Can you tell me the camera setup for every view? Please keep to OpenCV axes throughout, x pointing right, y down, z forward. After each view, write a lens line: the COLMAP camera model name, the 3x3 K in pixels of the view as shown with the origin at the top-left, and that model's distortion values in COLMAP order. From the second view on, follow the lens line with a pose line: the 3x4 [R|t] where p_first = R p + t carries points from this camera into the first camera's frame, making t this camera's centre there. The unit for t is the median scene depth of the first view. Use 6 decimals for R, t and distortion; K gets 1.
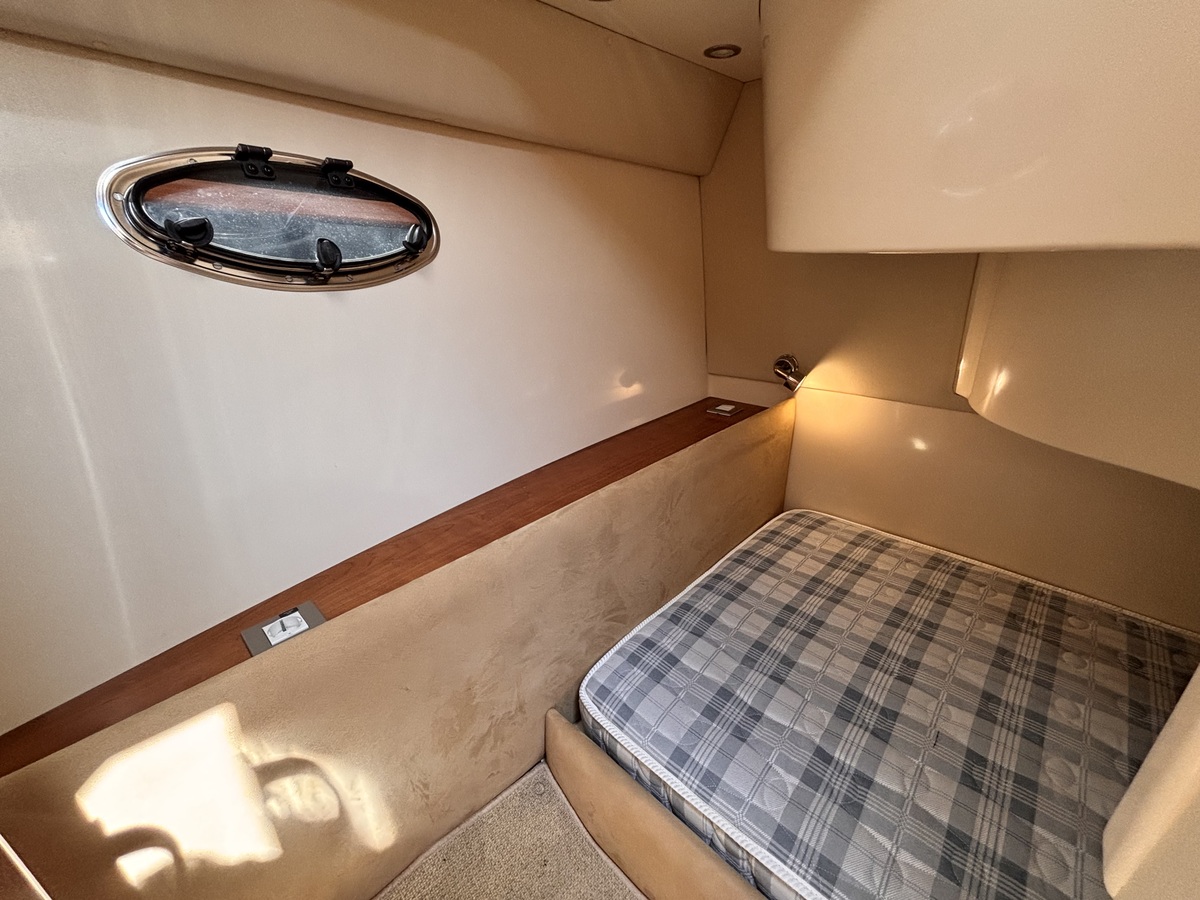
lens RADIAL K [[470.5, 0, 600.0], [0, 470.5, 450.0], [0, 0, 1]] dist [0.000634, 0.000162]
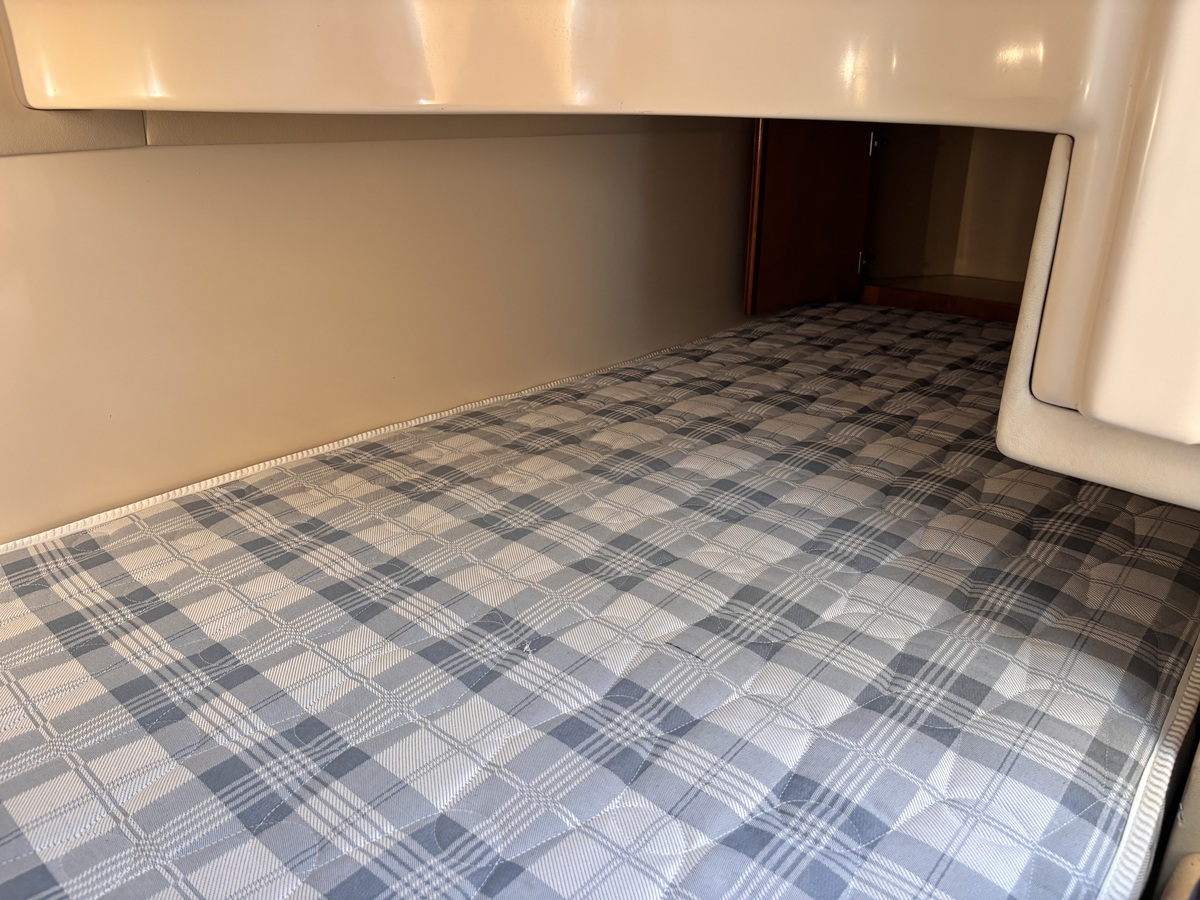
lens RADIAL K [[904.8, 0, 601.2], [0, 904.8, 445.5], [0, 0, 1]] dist [0.021537, -0.008465]
pose [[-0.041465, -0.340521, 0.939322, -0.082597], [0.366336, 0.869477, 0.331373, 0.054314], [-0.929558, 0.357848, 0.088692, 0.682354]]
